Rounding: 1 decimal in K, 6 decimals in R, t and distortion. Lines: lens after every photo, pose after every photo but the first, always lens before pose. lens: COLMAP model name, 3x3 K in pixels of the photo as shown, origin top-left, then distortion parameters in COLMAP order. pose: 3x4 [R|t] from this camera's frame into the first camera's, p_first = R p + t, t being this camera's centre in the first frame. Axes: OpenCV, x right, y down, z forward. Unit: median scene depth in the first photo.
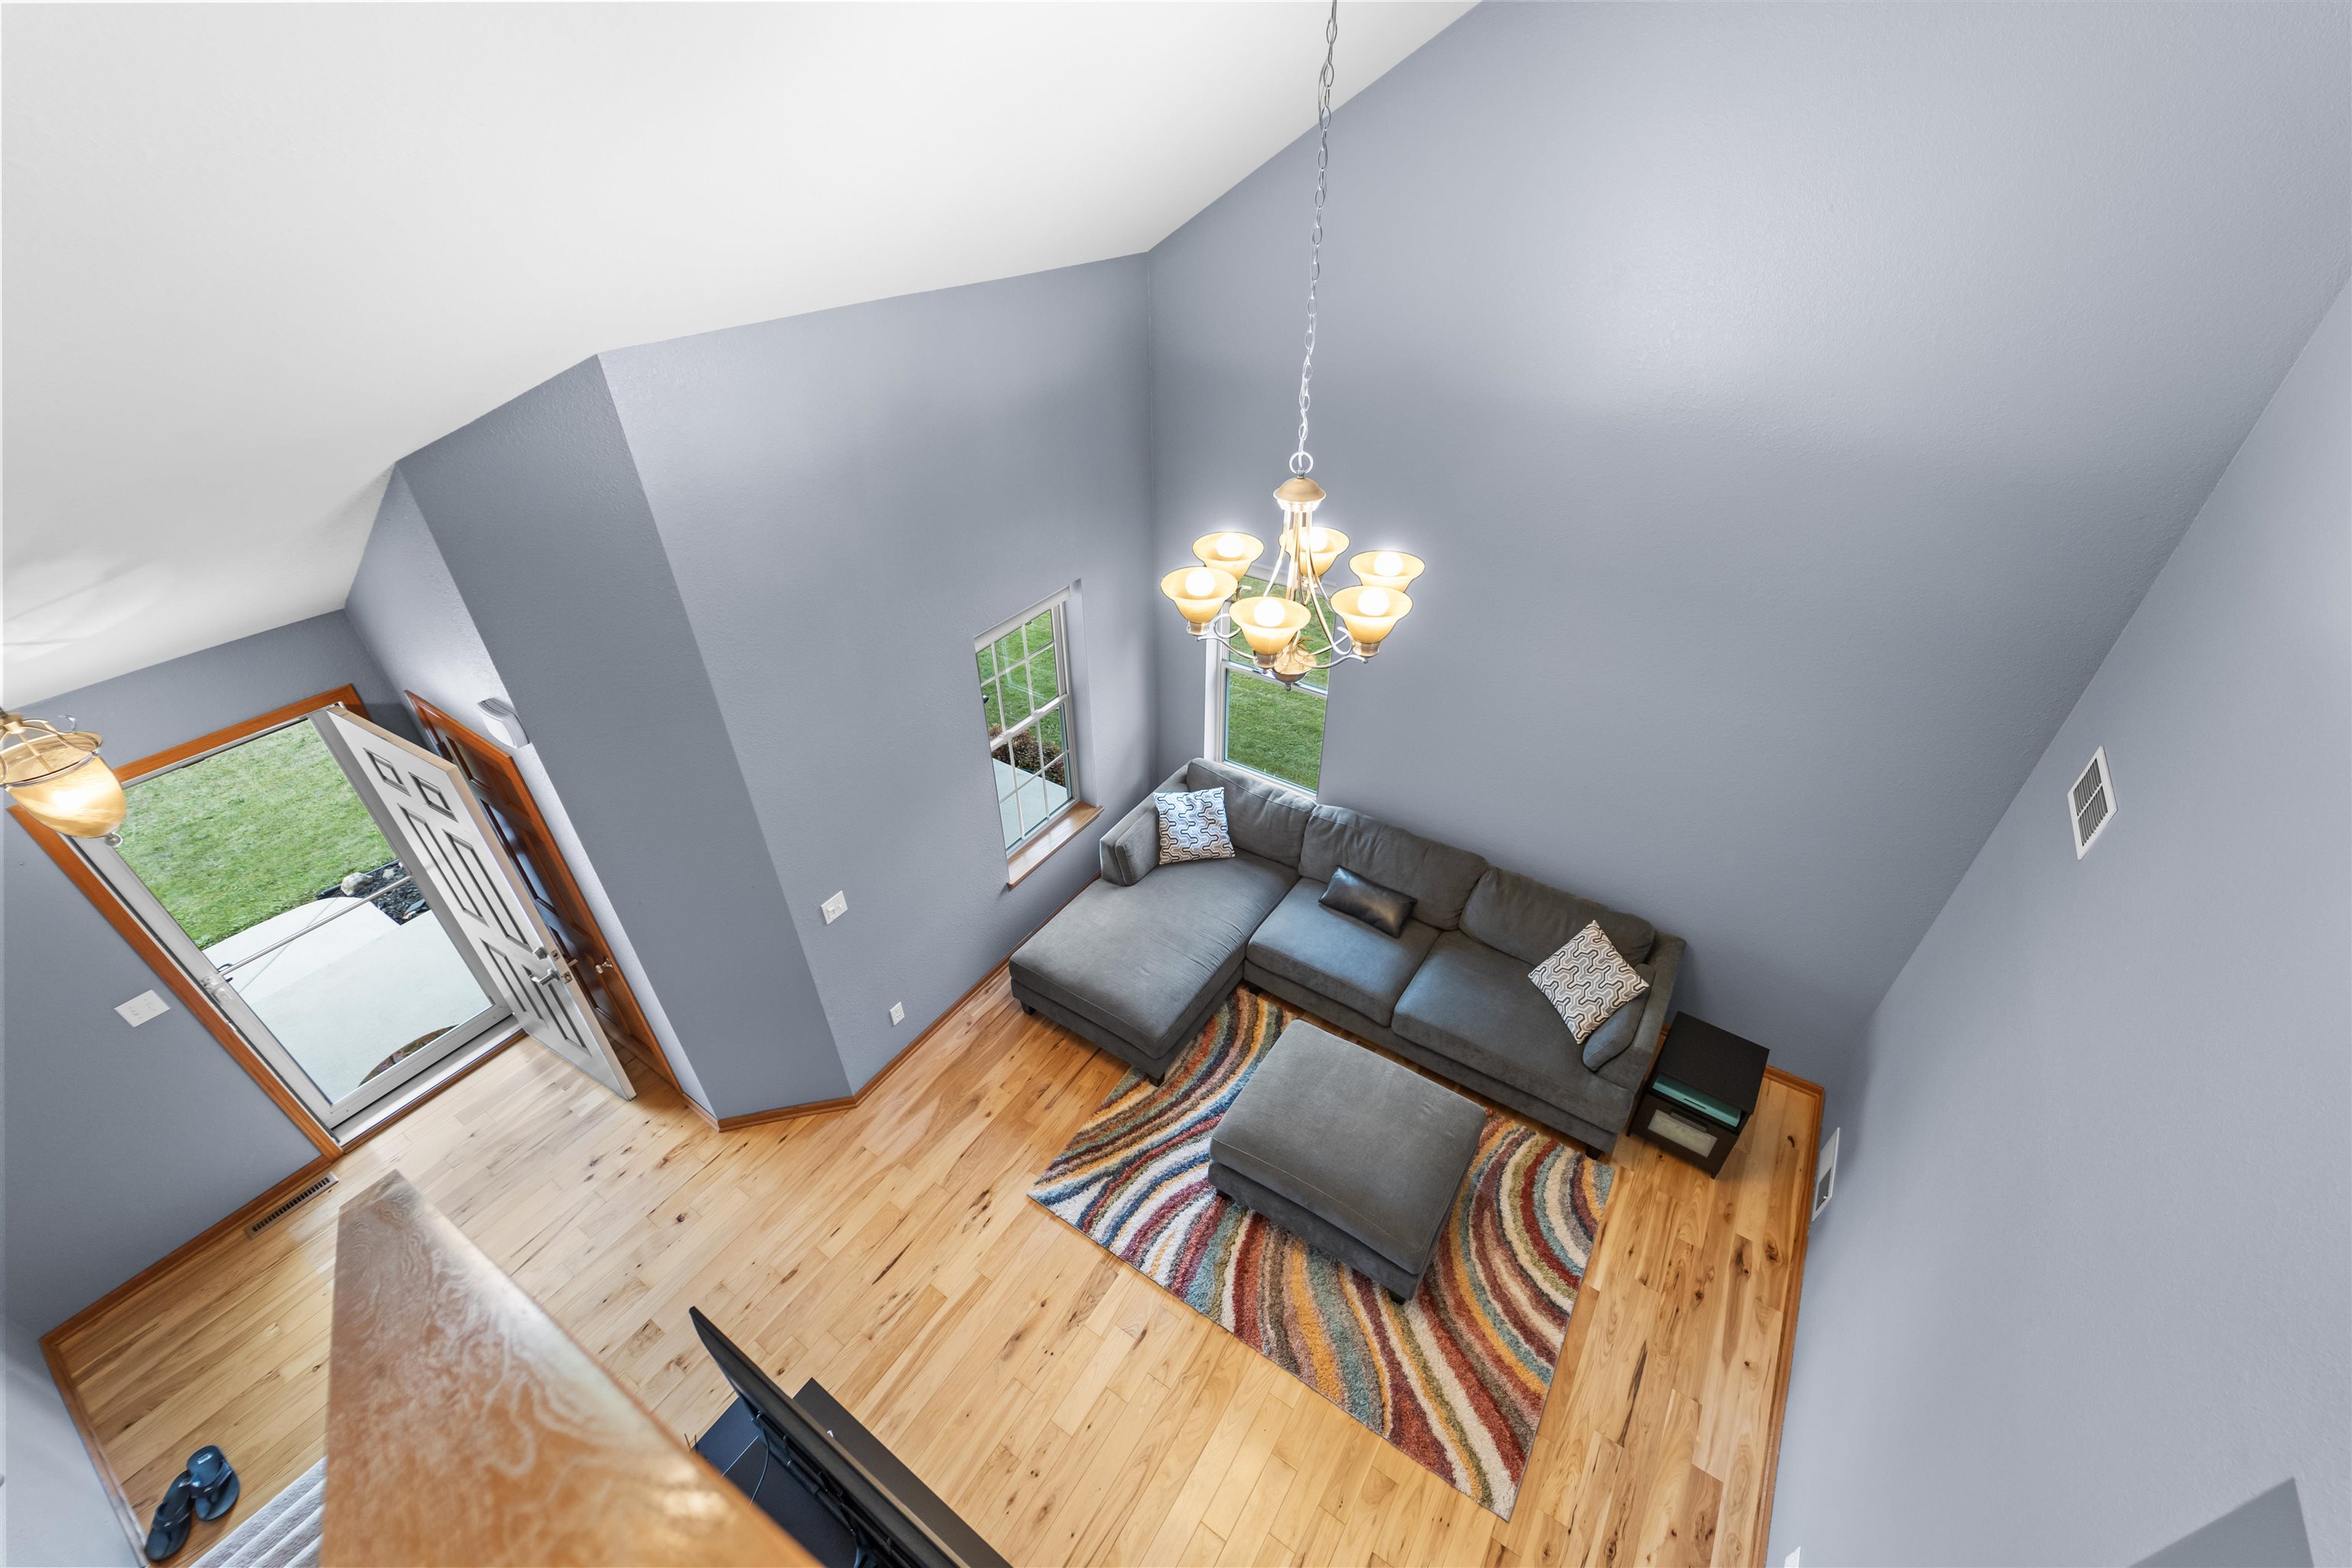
lens RADIAL K [[943.7, 0, 1177.3], [0, 943.7, 778.9], [0, 0, 1]] dist [0.009133, 0.000065]
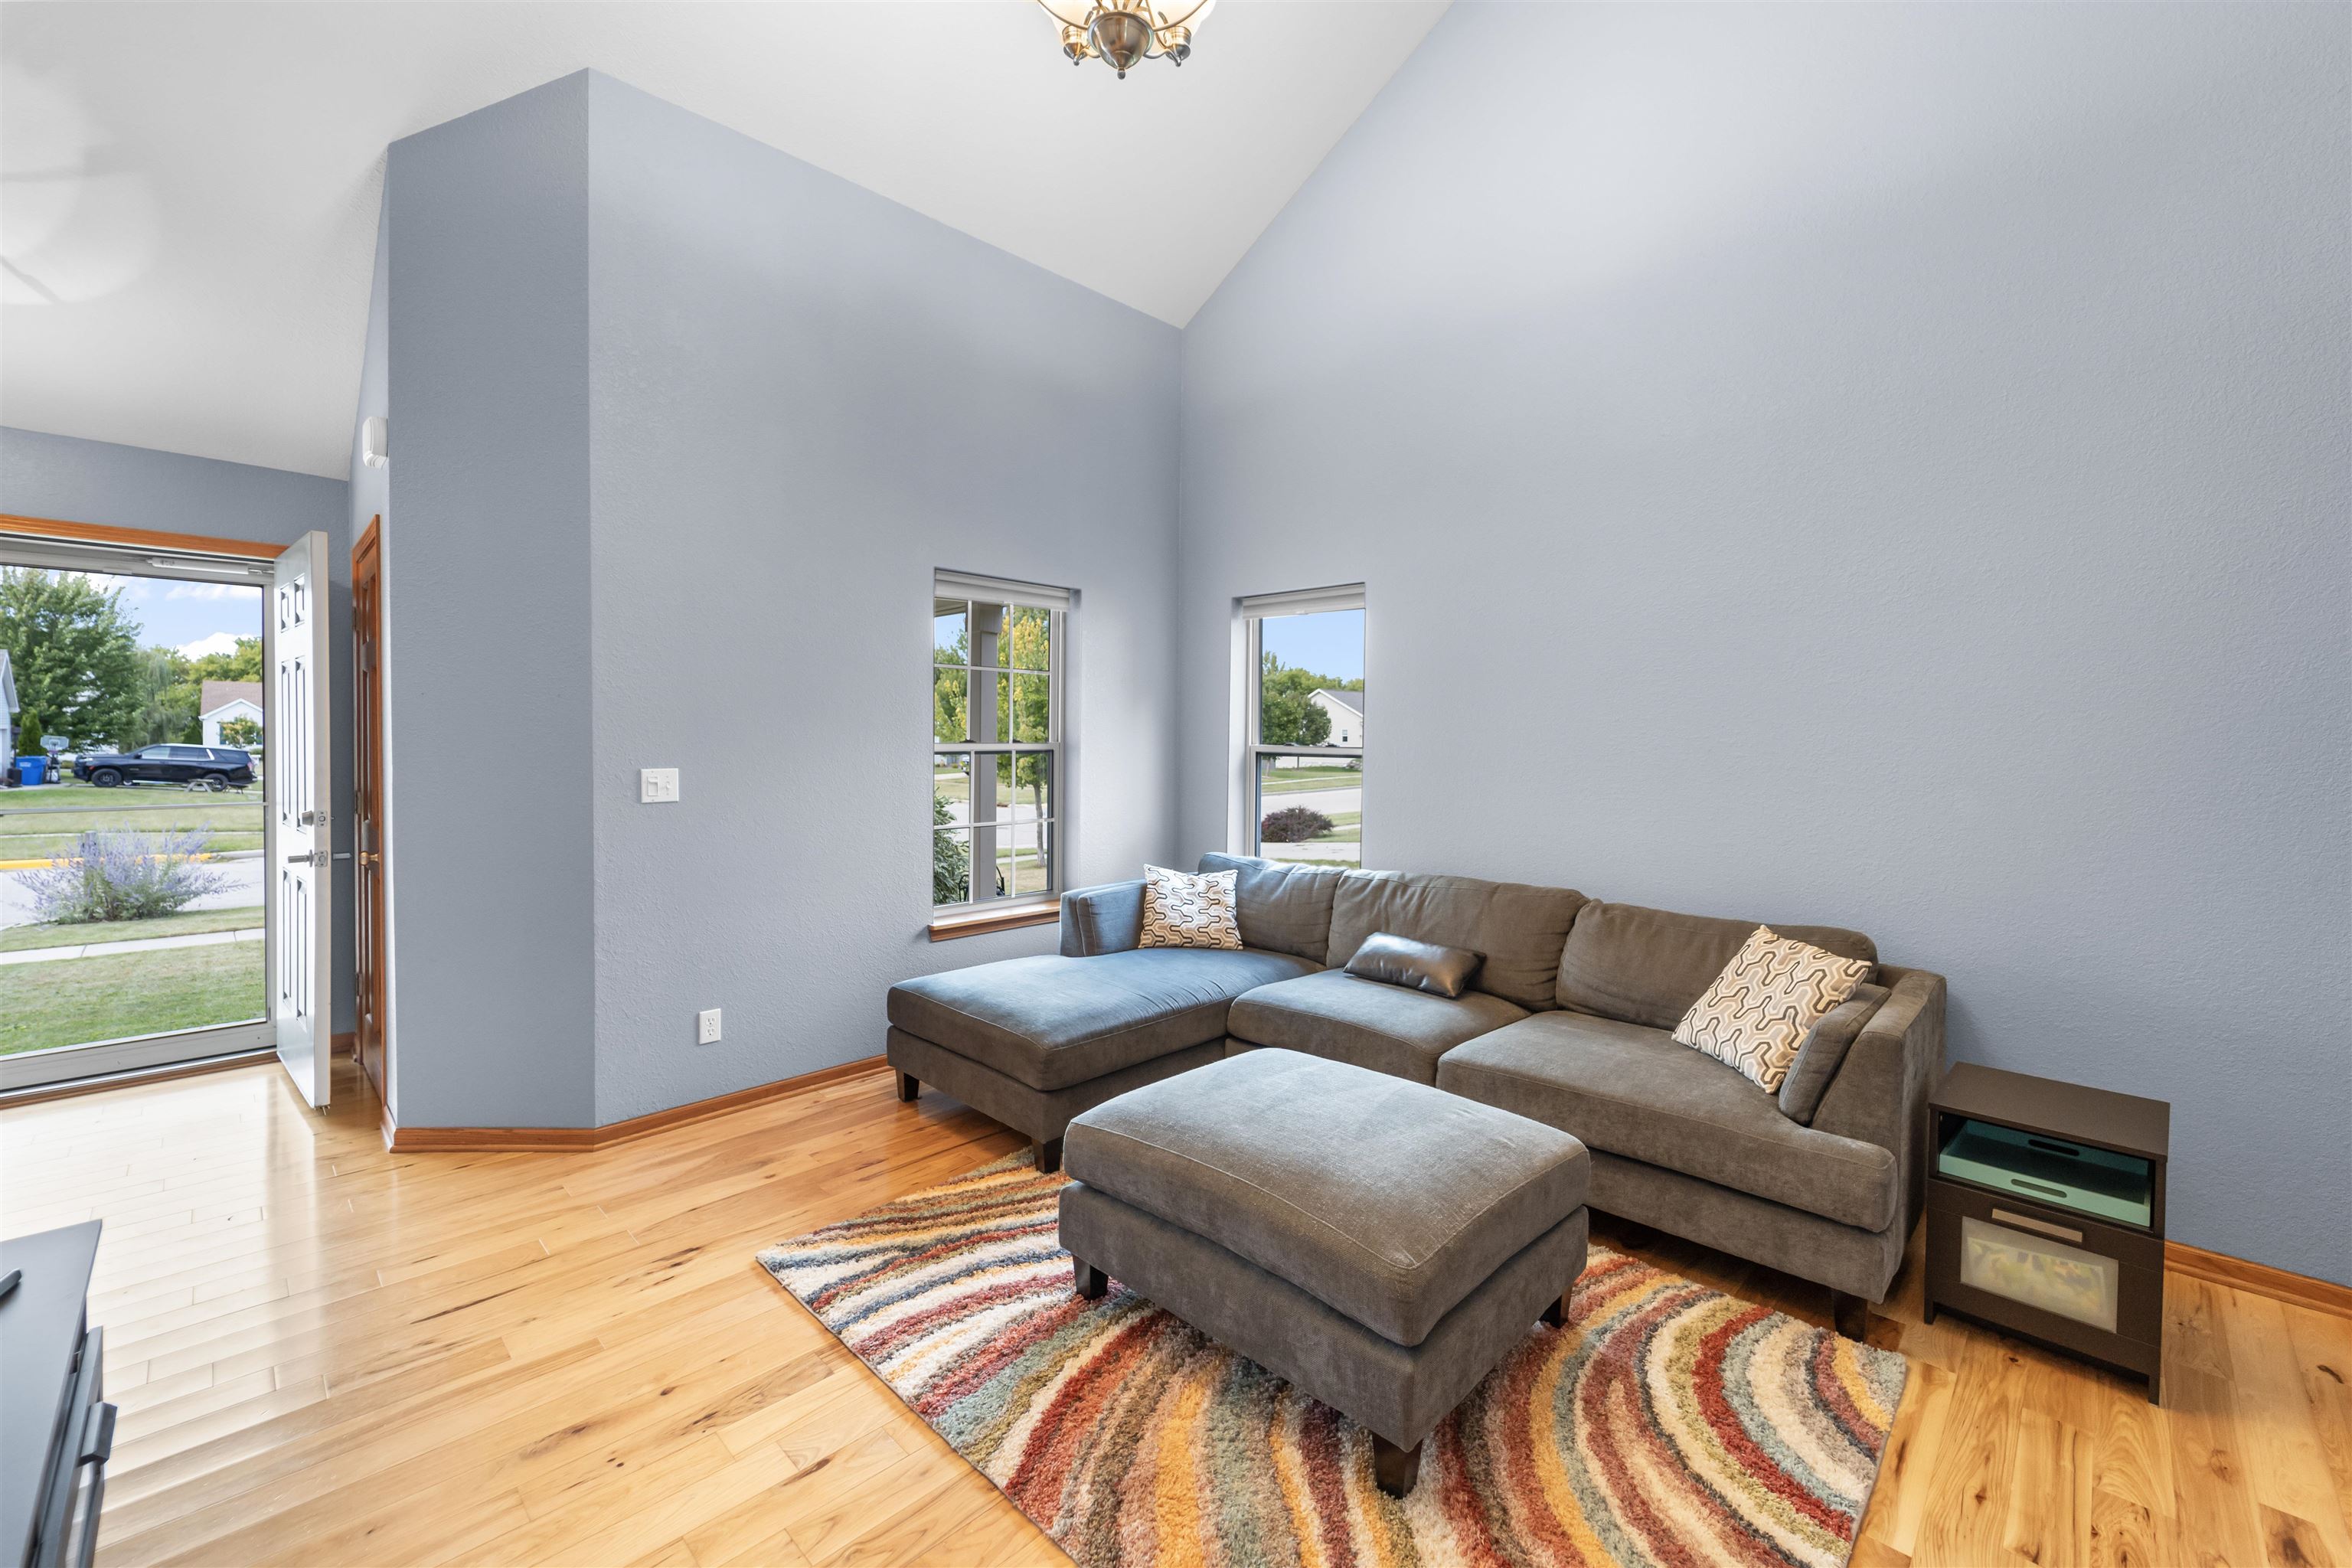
lens RADIAL K [[950.7, 0, 1187.5], [0, 950.7, 752.1], [0, 0, 1]] dist [-0.000466, -0.000249]
pose [[0.983206, 0.021059, -0.181283, 0.194415], [-0.120082, 0.822655, -0.555715, 0.481518], [0.137430, 0.568151, 0.811368, 0.406103]]
